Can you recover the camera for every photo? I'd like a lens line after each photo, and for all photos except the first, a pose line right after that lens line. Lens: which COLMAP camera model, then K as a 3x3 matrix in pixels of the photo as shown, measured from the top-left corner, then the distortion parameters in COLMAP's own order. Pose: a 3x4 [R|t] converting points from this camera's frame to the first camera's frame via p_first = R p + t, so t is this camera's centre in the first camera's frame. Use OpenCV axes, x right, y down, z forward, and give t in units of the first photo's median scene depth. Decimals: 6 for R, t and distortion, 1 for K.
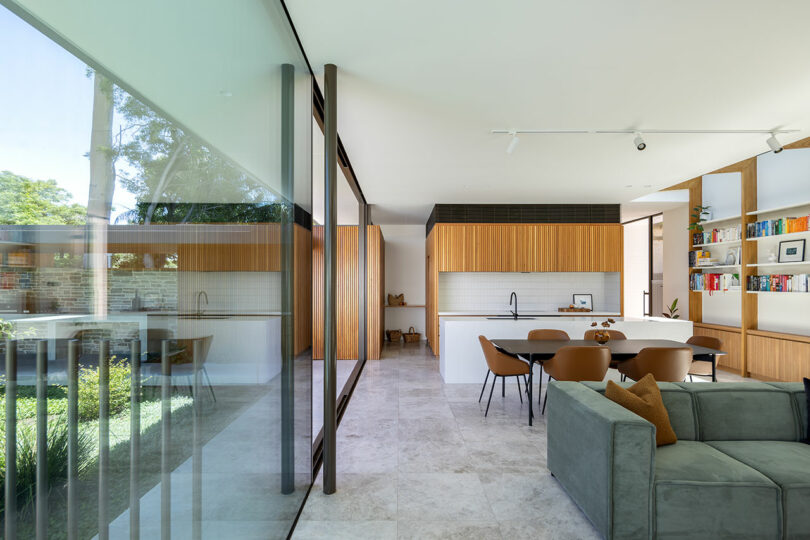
lens RADIAL K [[407.9, 0, 393.4], [0, 407.9, 276.7], [0, 0, 1]] dist [0.034765, -0.000436]
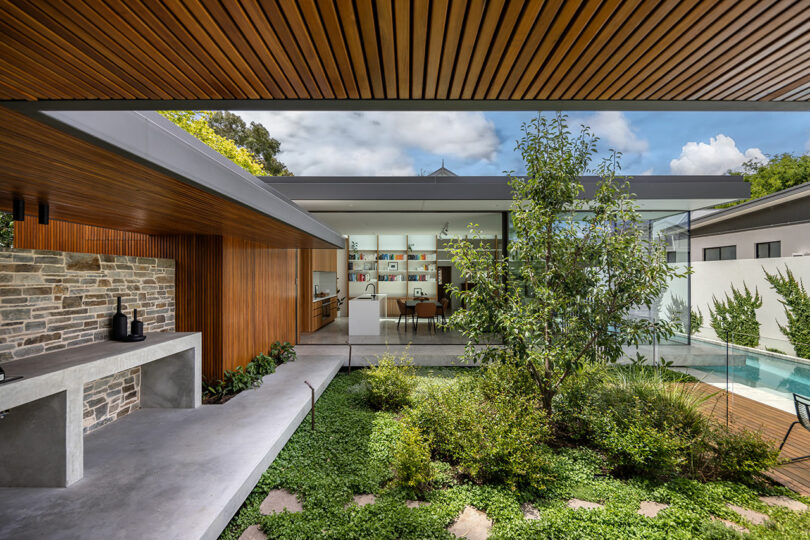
lens RADIAL K [[407.9, 0, 406.5], [0, 407.9, 276.3], [0, 0, 1]] dist [0.034765, -0.000436]
pose [[-0.000110, -0.002496, 0.999997, -1.669975], [-0.017176, 0.999849, 0.002493, -0.003856], [-0.999852, -0.017176, -0.000153, 0.897866]]
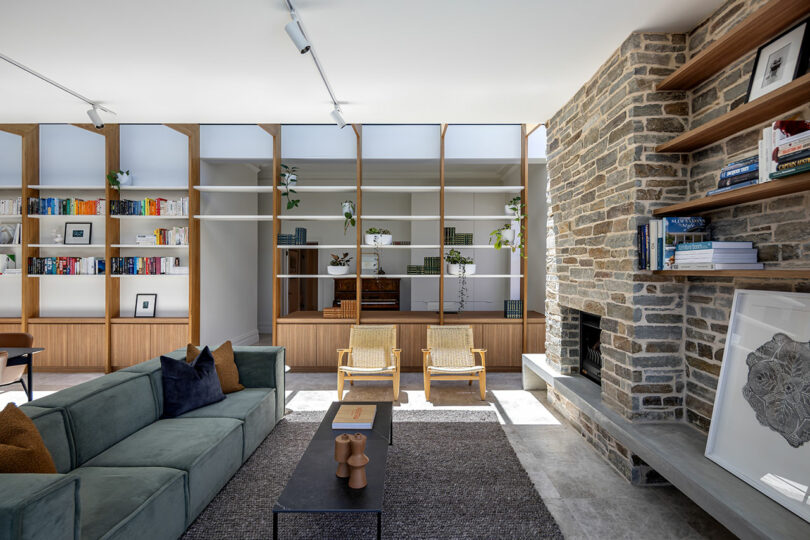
lens RADIAL K [[407.9, 0, 408.7], [0, 407.9, 269.6], [0, 0, 1]] dist [0.034765, -0.000436]
pose [[0.025635, -0.005742, 0.999655, -0.013312], [-0.015575, 0.999860, 0.006142, 0.006155], [-0.999550, -0.015727, 0.025542, 0.193394]]
